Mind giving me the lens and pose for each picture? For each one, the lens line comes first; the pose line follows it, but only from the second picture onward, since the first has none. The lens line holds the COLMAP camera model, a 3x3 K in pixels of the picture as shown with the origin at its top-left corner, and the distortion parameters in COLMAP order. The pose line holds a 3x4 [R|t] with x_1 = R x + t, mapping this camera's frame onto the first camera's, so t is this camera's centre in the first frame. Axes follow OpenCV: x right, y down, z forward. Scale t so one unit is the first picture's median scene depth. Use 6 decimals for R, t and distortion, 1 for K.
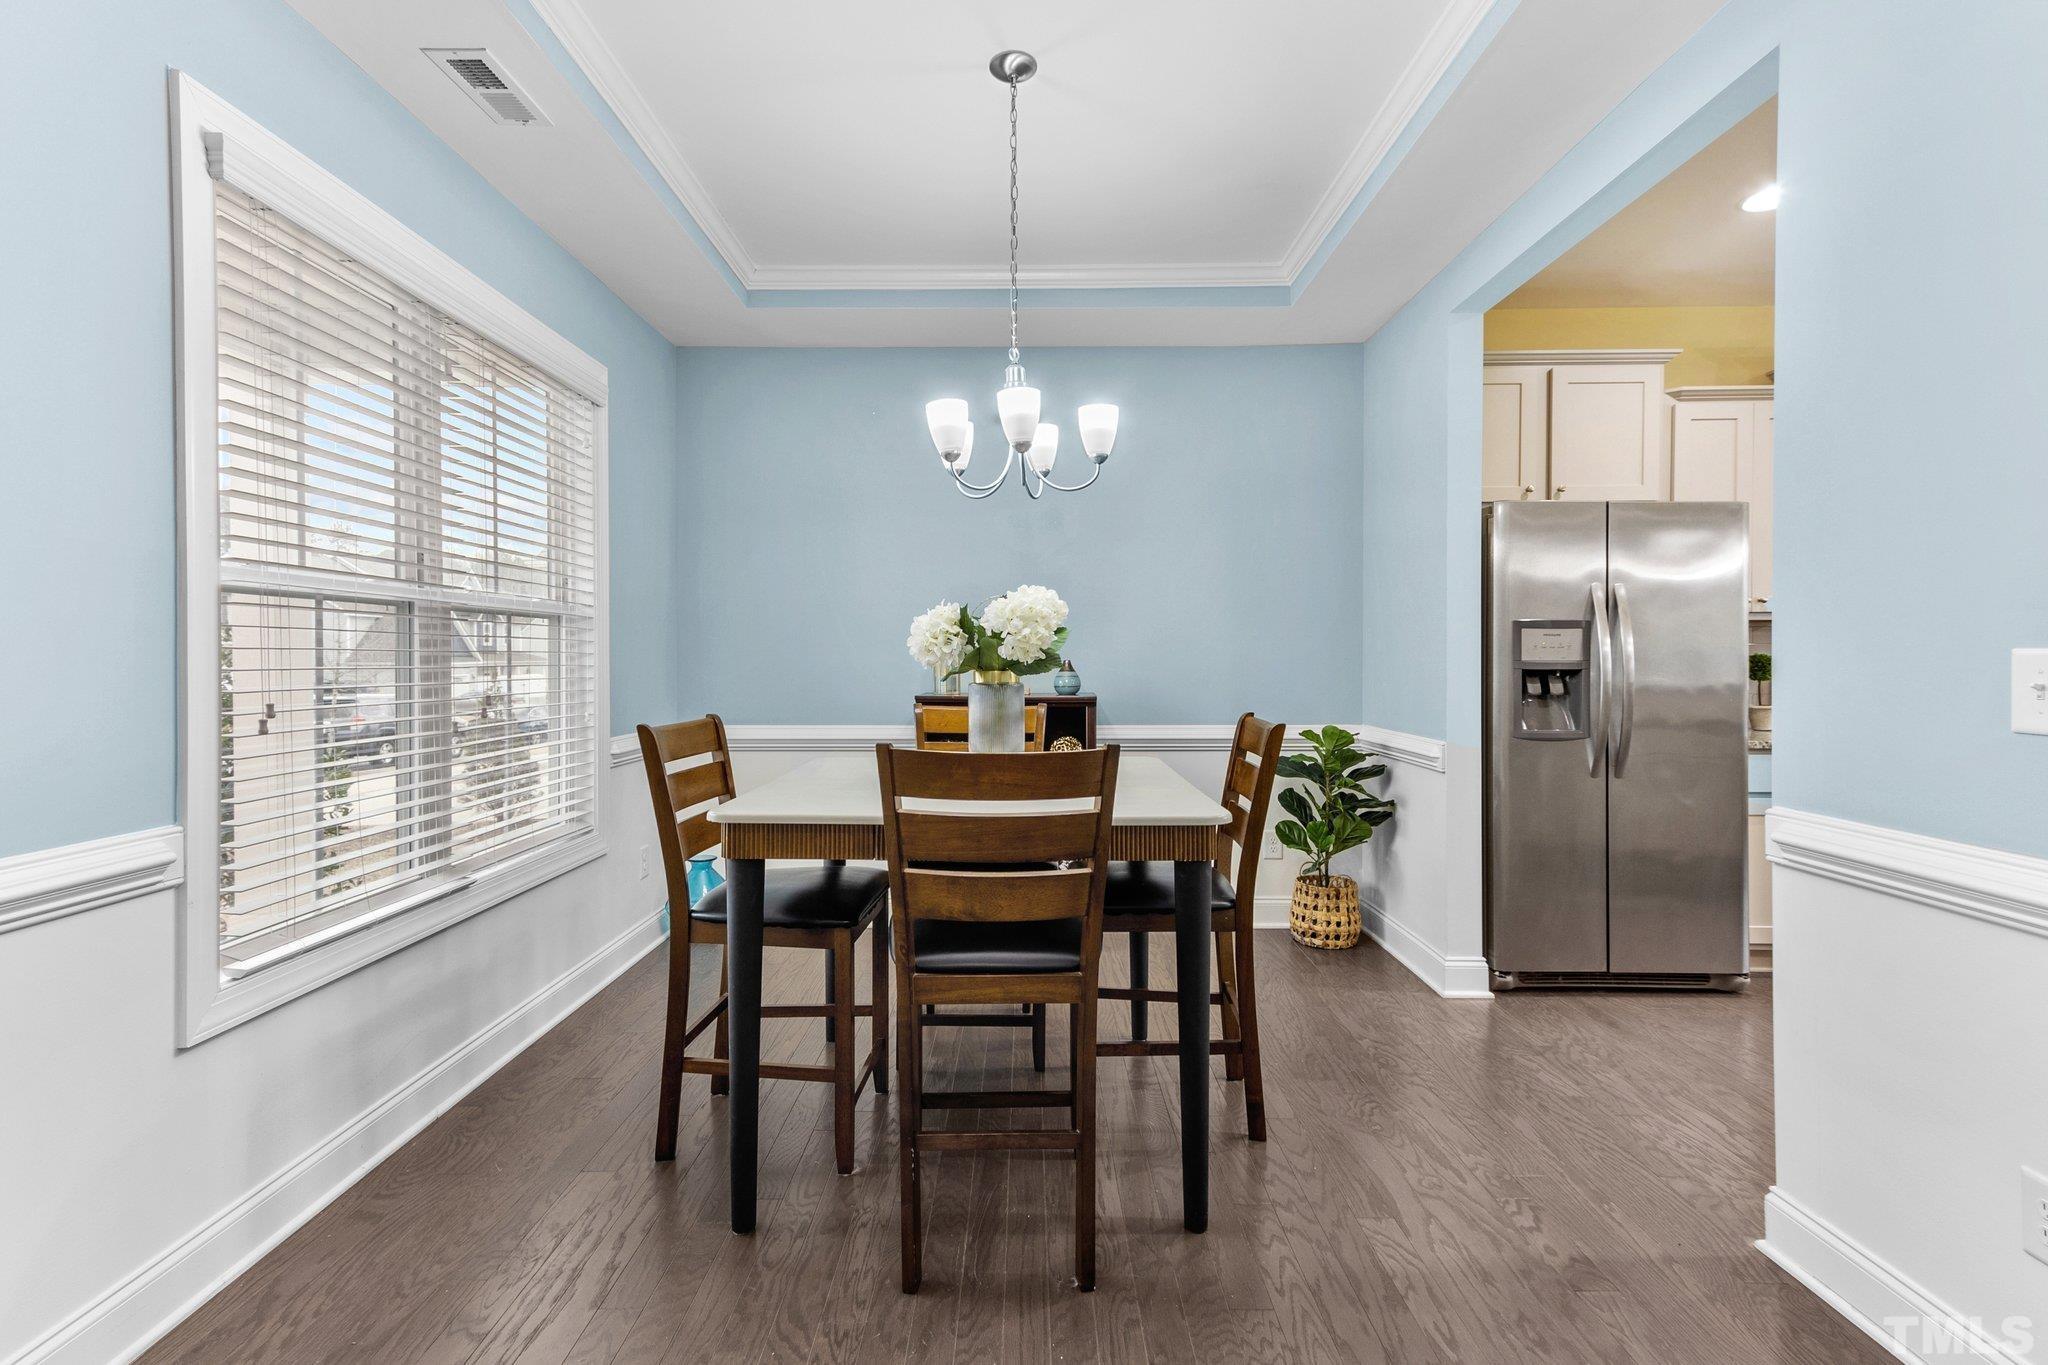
lens RADIAL K [[934.5, 0, 1014.8], [0, 934.5, 661.0], [0, 0, 1]] dist [0.019957, -0.000163]
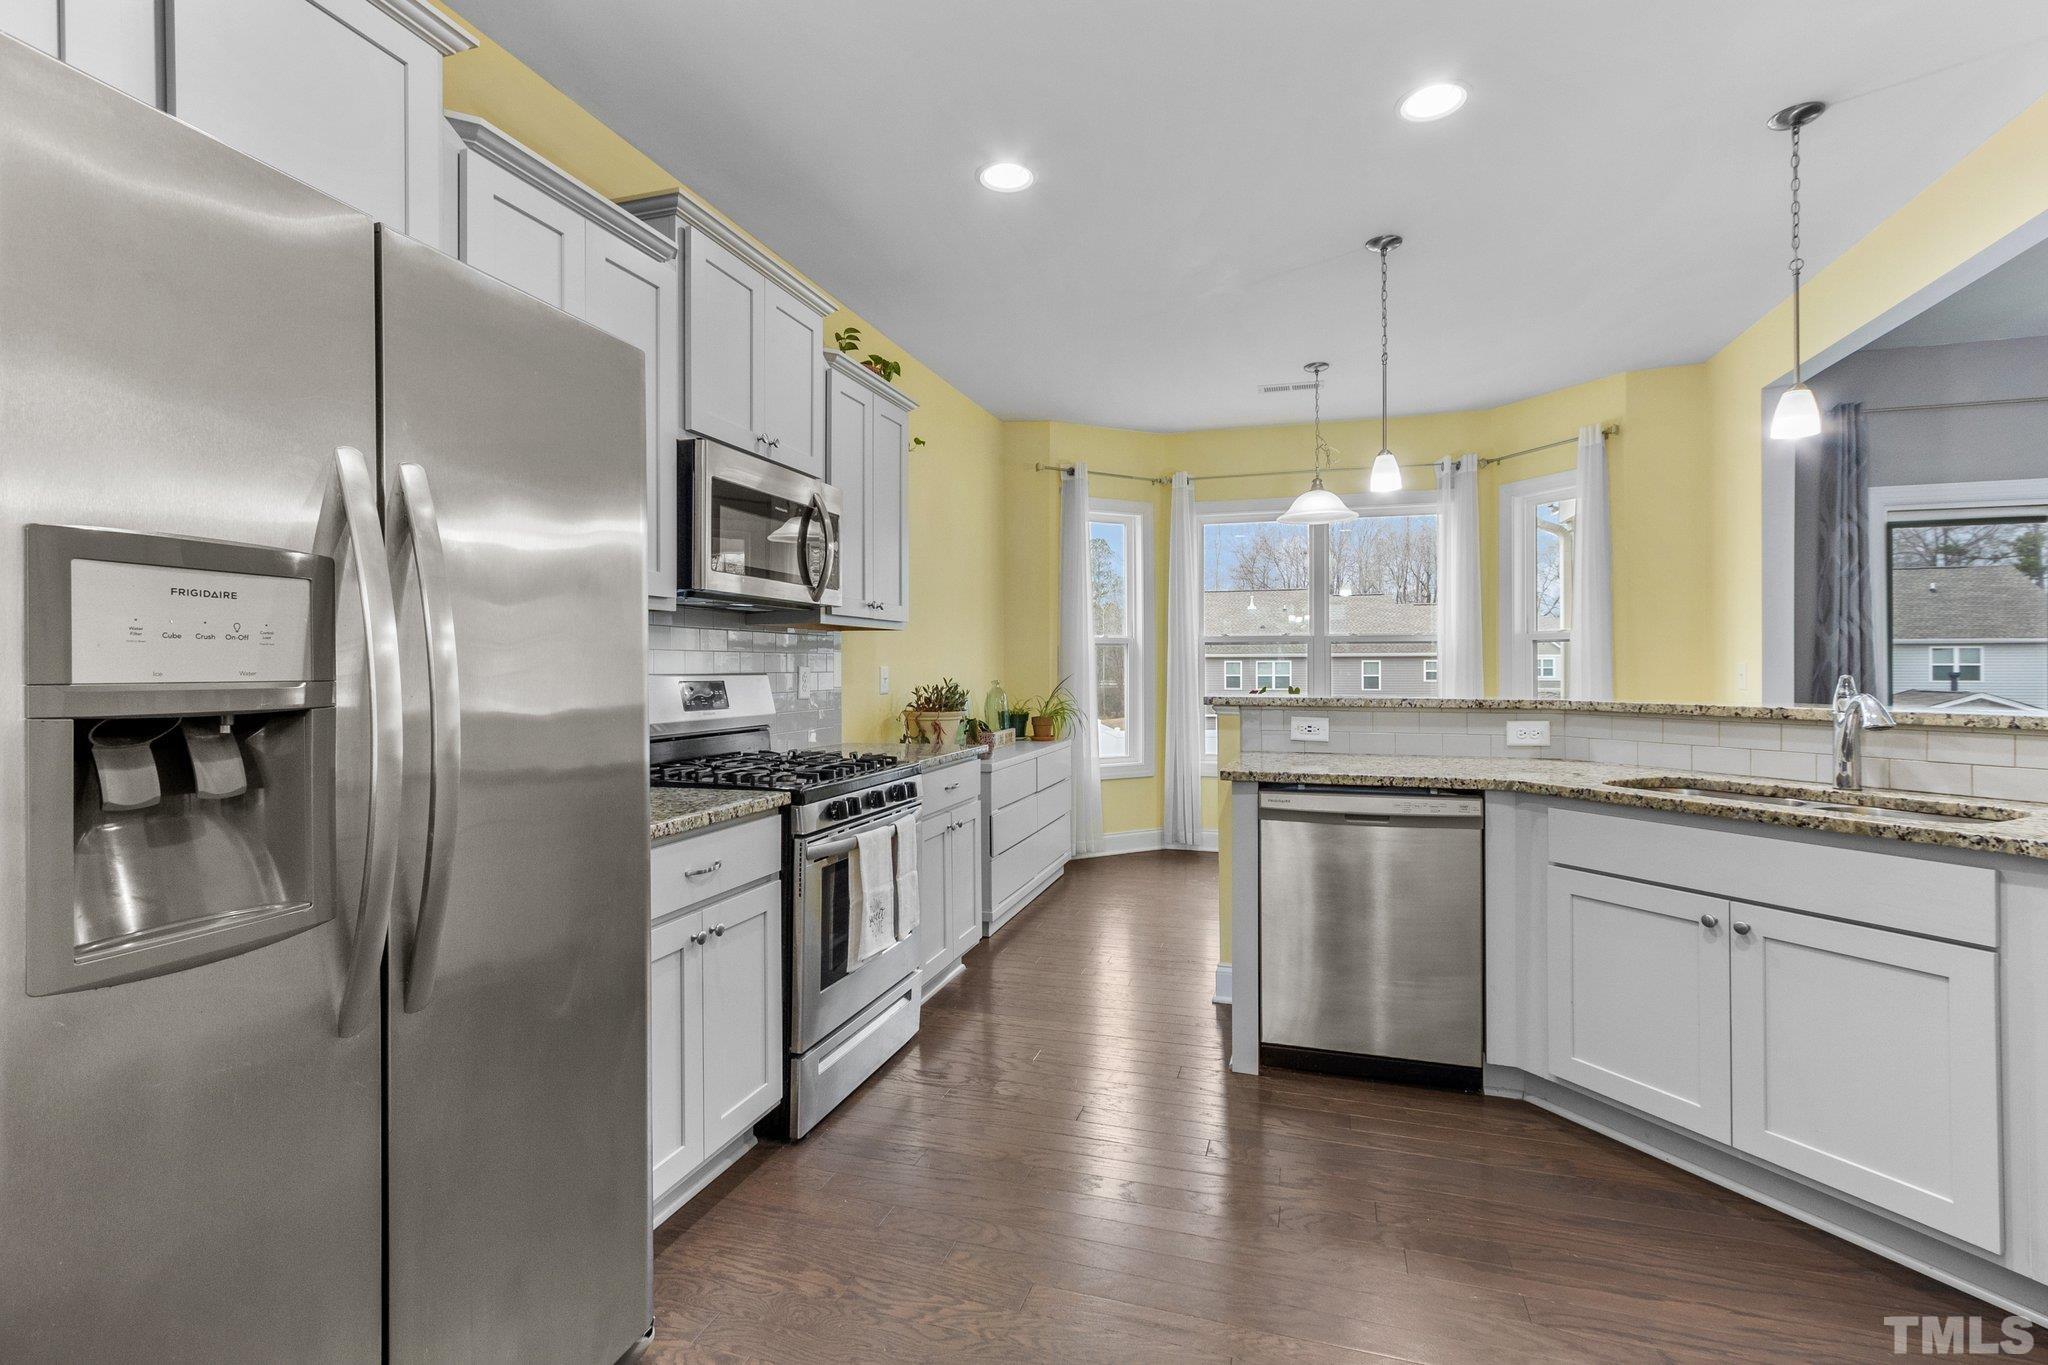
lens RADIAL K [[942.0, 0, 1023.1], [0, 942.0, 666.0], [0, 0, 1]] dist [0.001150, 0.000931]
pose [[0.297536, 0.000920, 0.954710, 0.369238], [0.010279, 0.999938, -0.004167, -0.001768], [-0.954655, 0.011053, 0.297508, 0.672924]]
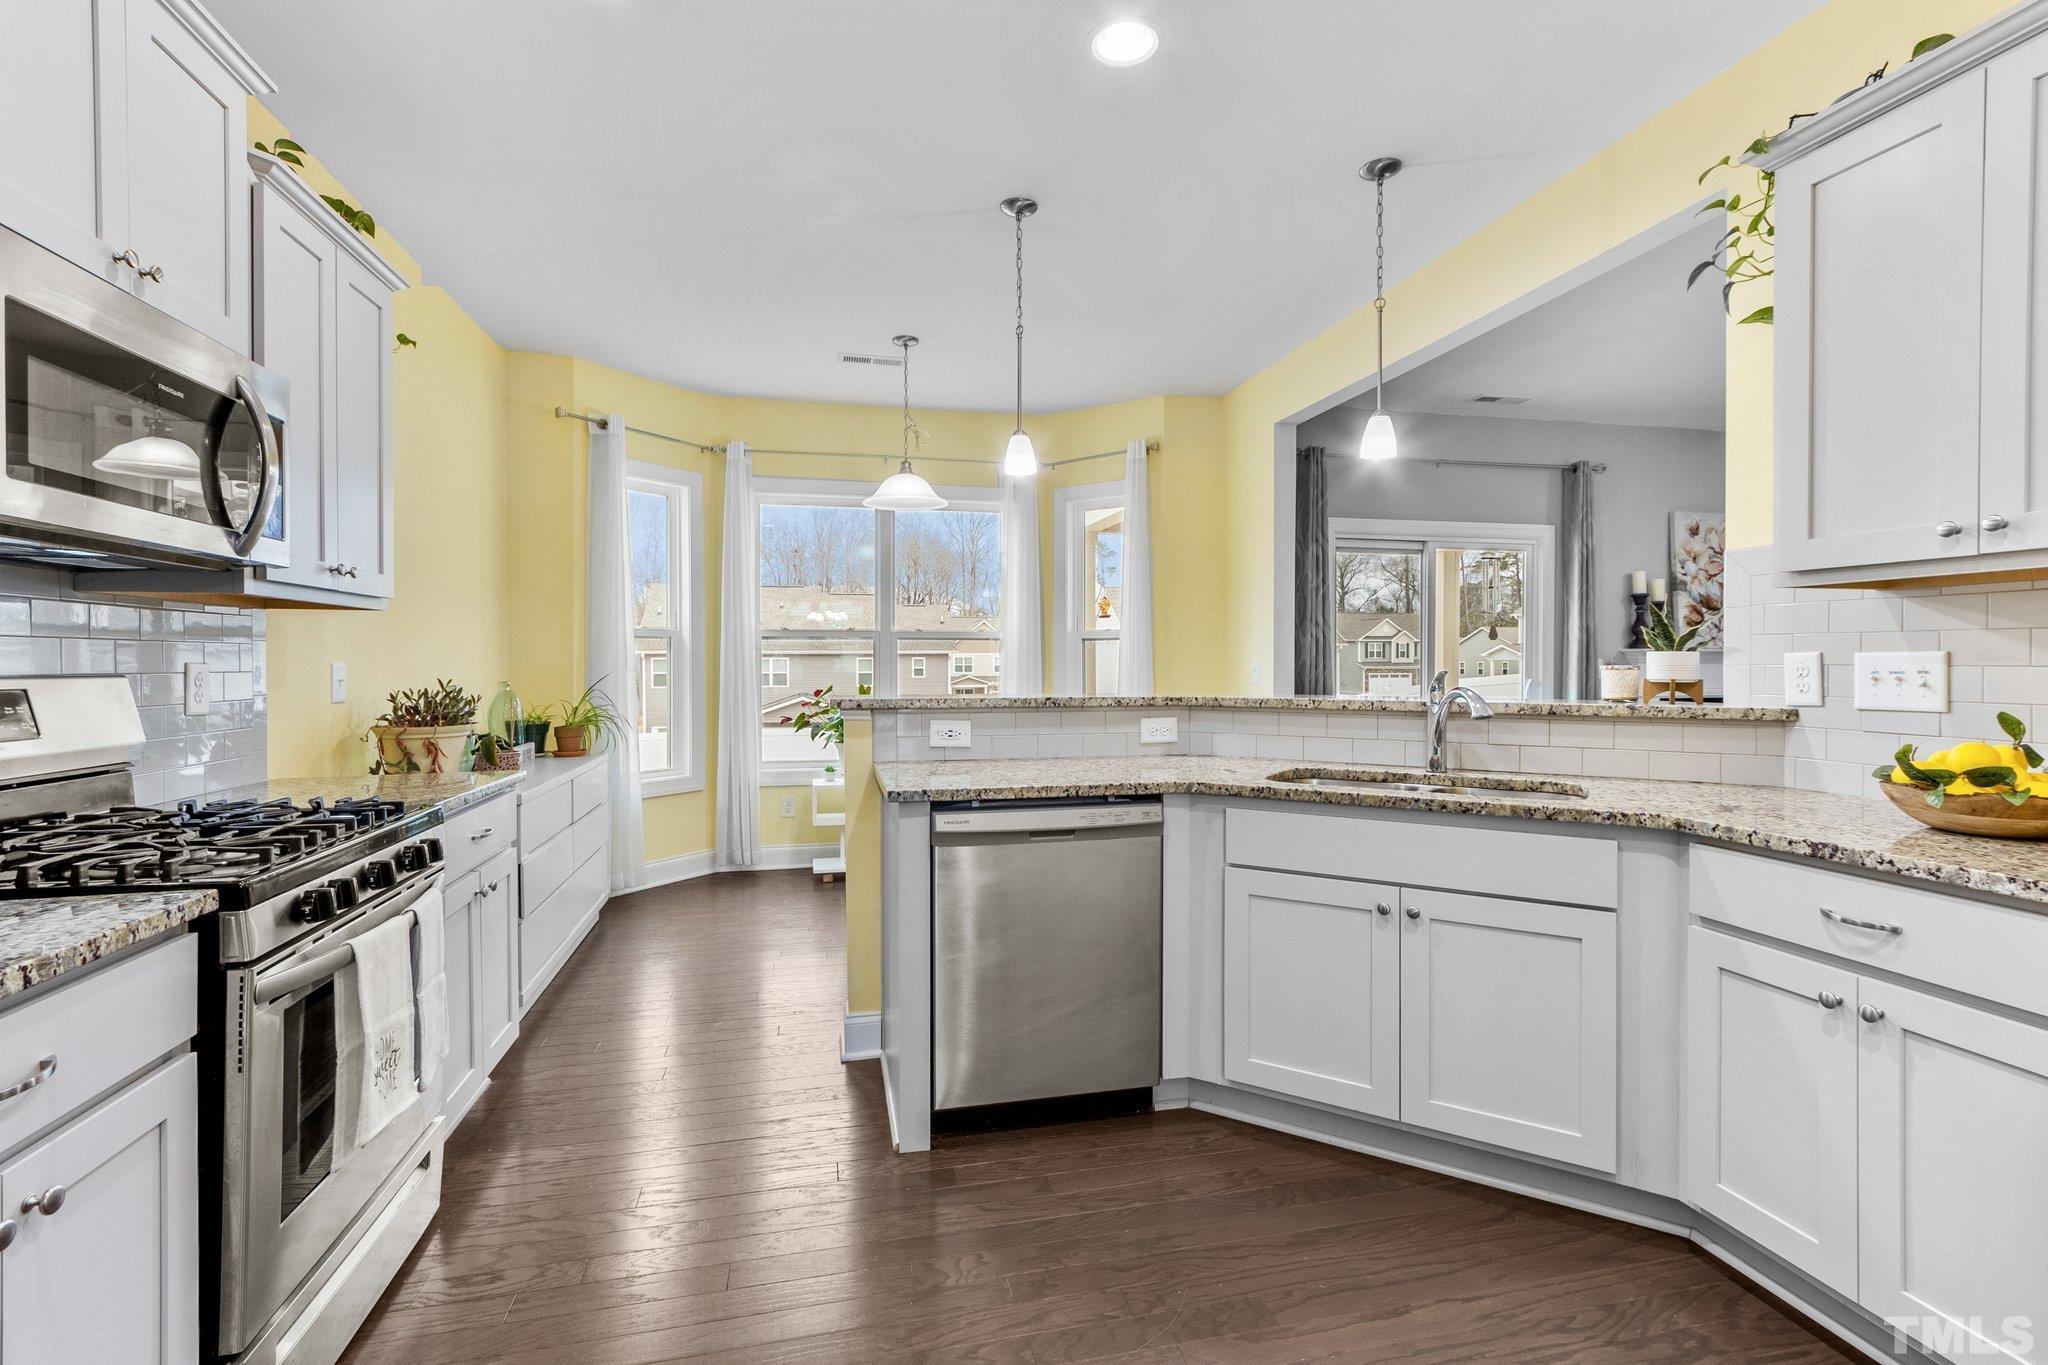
lens RADIAL K [[939.6, 0, 1027.0], [0, 939.6, 669.7], [0, 0, 1]] dist [-0.003149, 0.005579]
pose [[-0.230769, -0.006039, 0.972990, 0.534837], [0.010878, 0.999902, 0.008786, -0.002953], [-0.972948, 0.012612, -0.230681, 0.812996]]
